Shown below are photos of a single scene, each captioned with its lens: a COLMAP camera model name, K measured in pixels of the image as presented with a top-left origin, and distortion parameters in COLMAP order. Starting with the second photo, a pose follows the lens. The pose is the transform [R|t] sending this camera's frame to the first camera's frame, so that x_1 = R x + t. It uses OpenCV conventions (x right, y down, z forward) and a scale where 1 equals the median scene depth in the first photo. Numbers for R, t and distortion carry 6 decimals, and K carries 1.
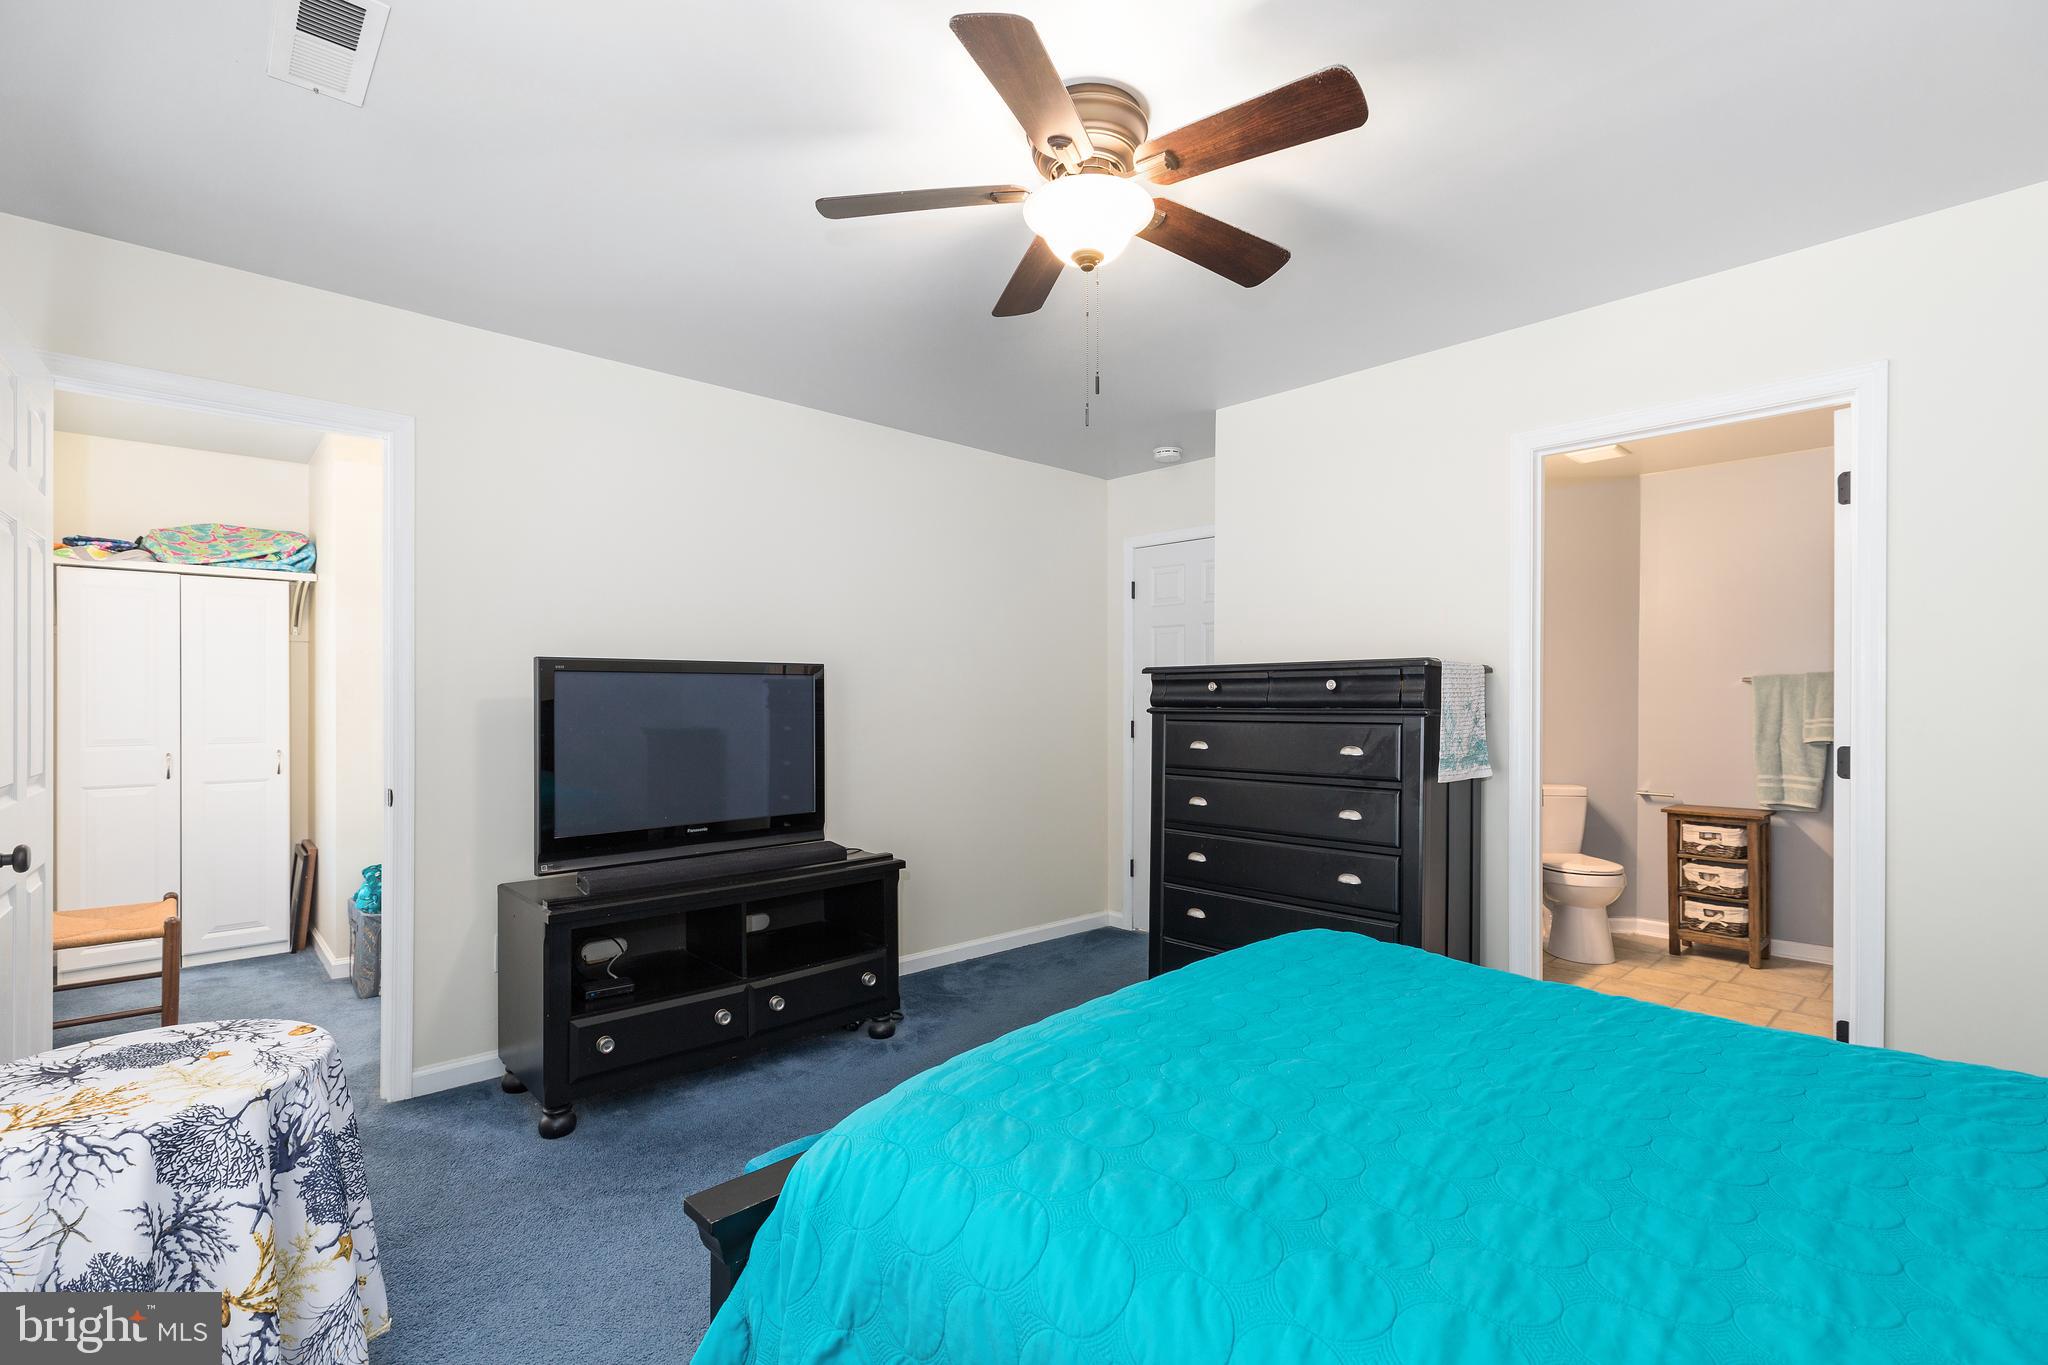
lens RADIAL K [[915.3, 0, 1021.7], [0, 915.3, 679.3], [0, 0, 1]] dist [0.008830, -0.000085]
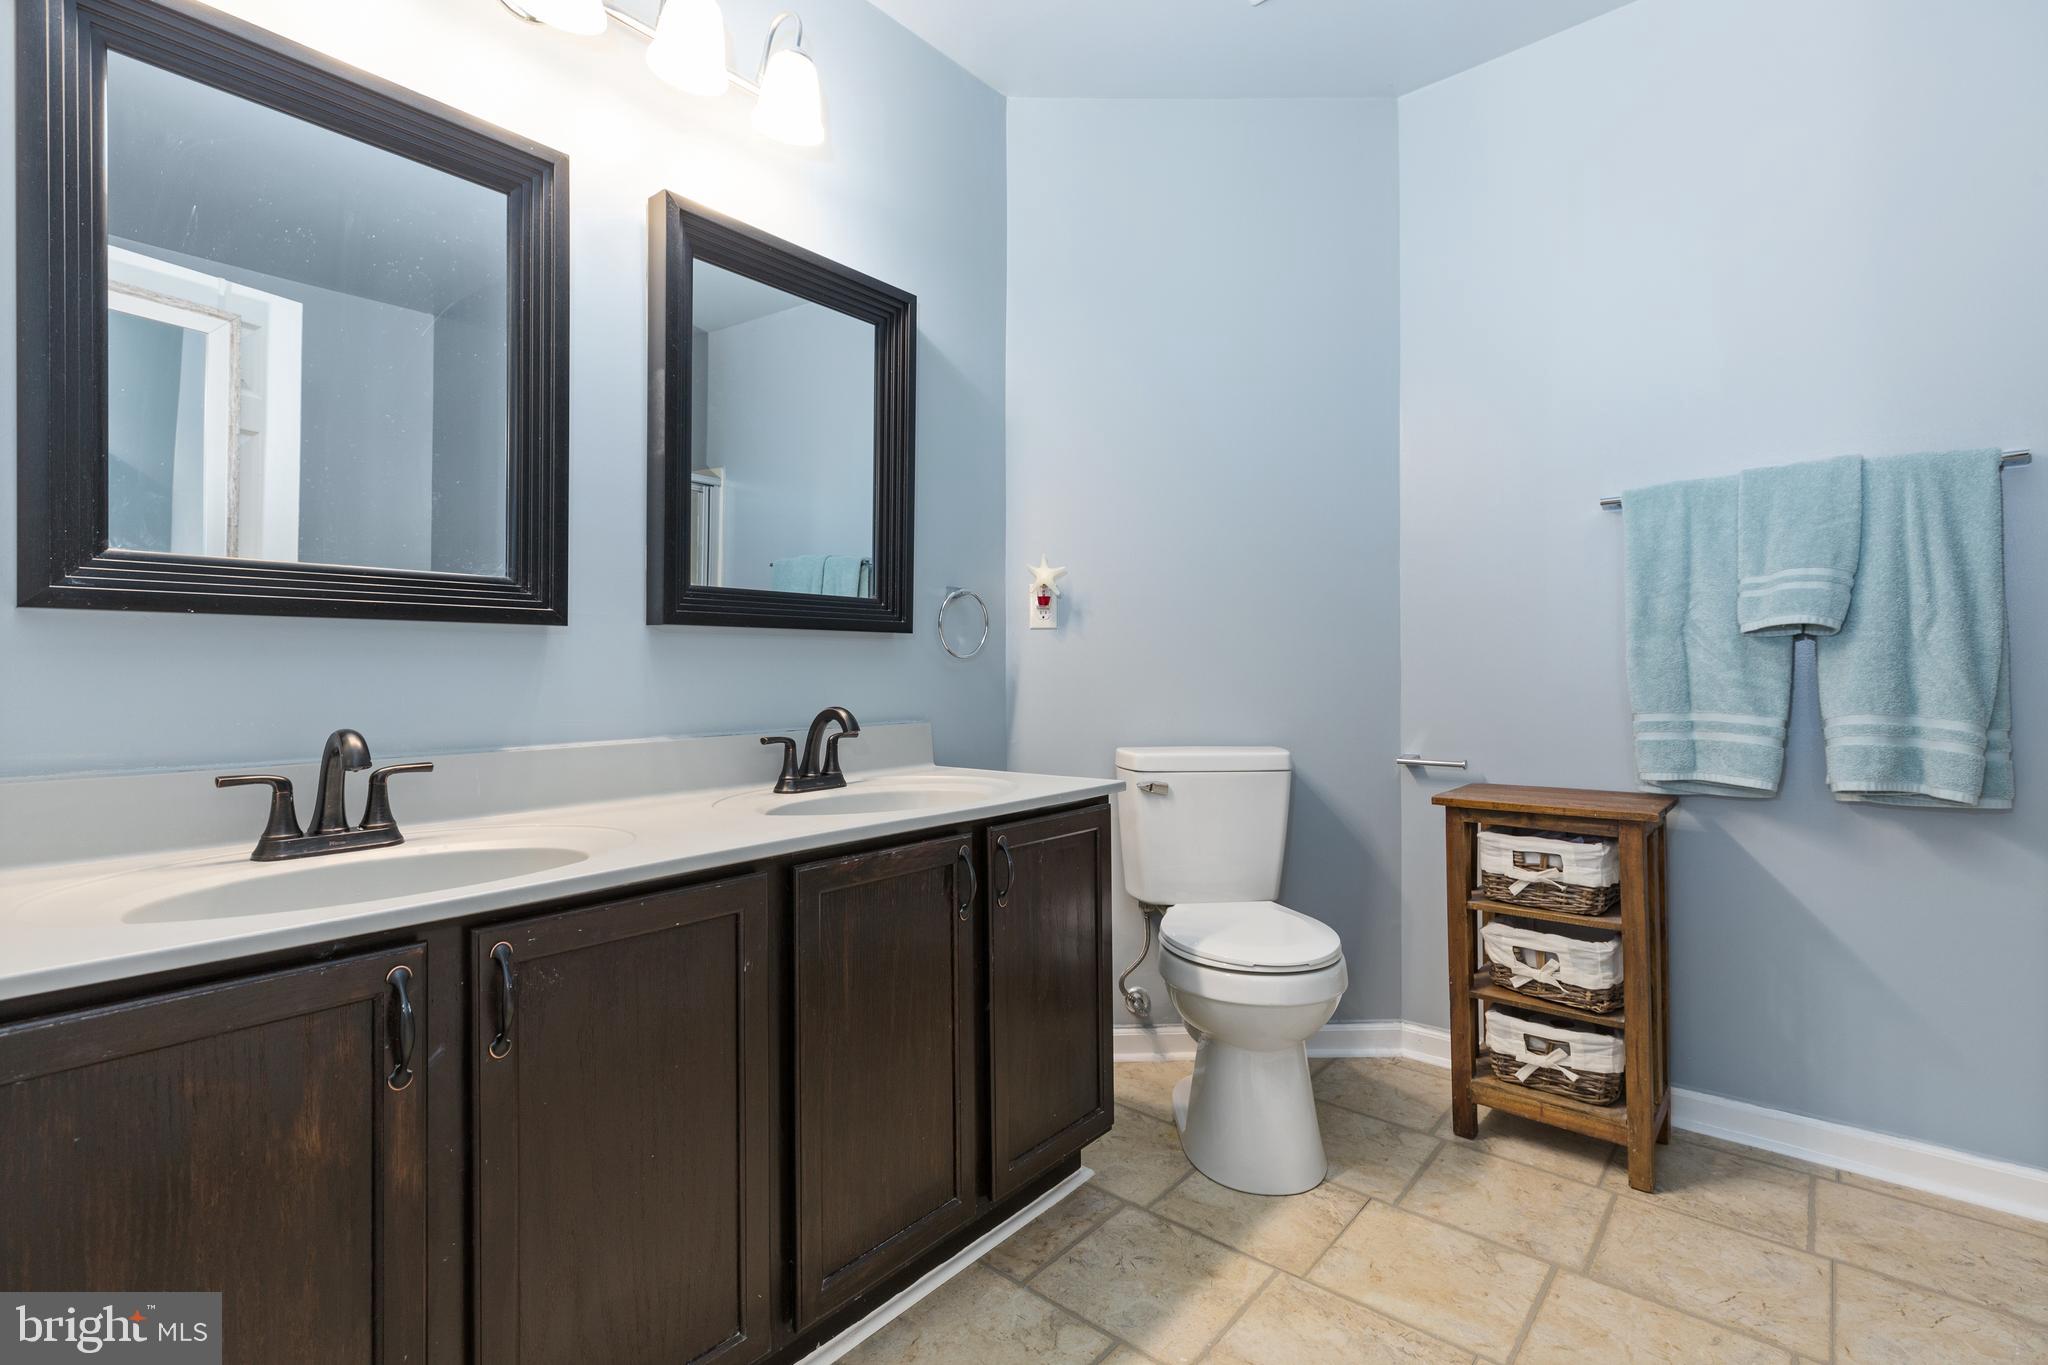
lens RADIAL K [[927.7, 0, 1020.1], [0, 927.7, 664.0], [0, 0, 1]] dist [0.015394, 0.000499]
pose [[0.992419, -0.008416, 0.122611, 0.653172], [0.008474, 0.999964, 0.000053, 0.111123], [-0.122607, 0.000987, 0.992455, 0.855995]]
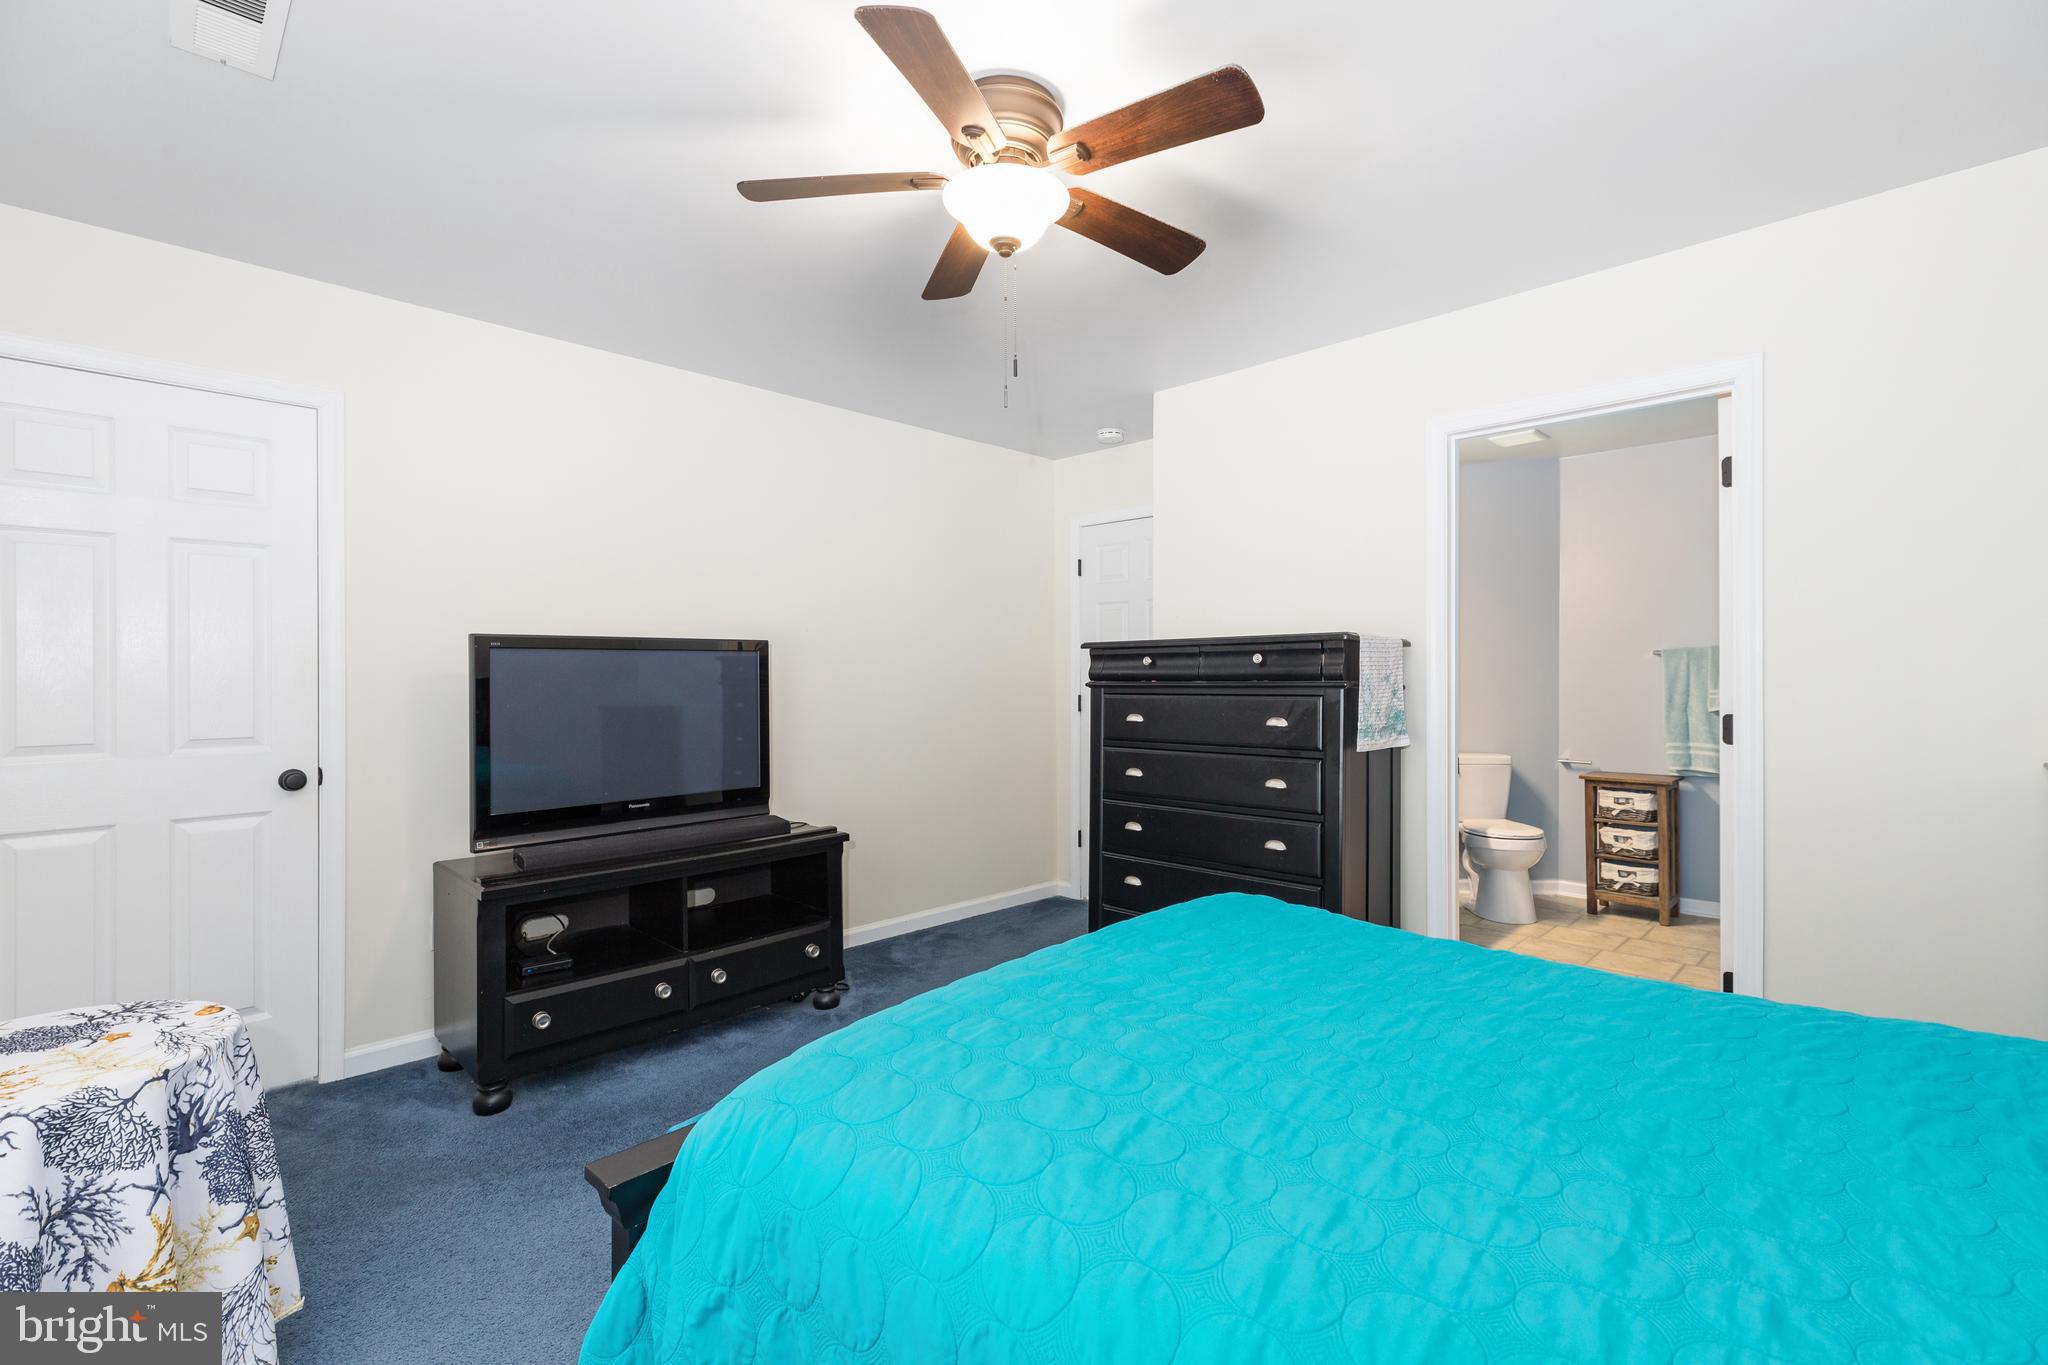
lens RADIAL K [[899.1, 0, 1028.4], [0, 899.1, 654.9], [0, 0, 1]] dist [0.009307, -0.000073]
pose [[0.999083, -0.004118, 0.042618, 0.032685], [0.004171, 0.999991, -0.001138, 0.001852], [-0.042613, 0.001315, 0.999091, -0.007401]]
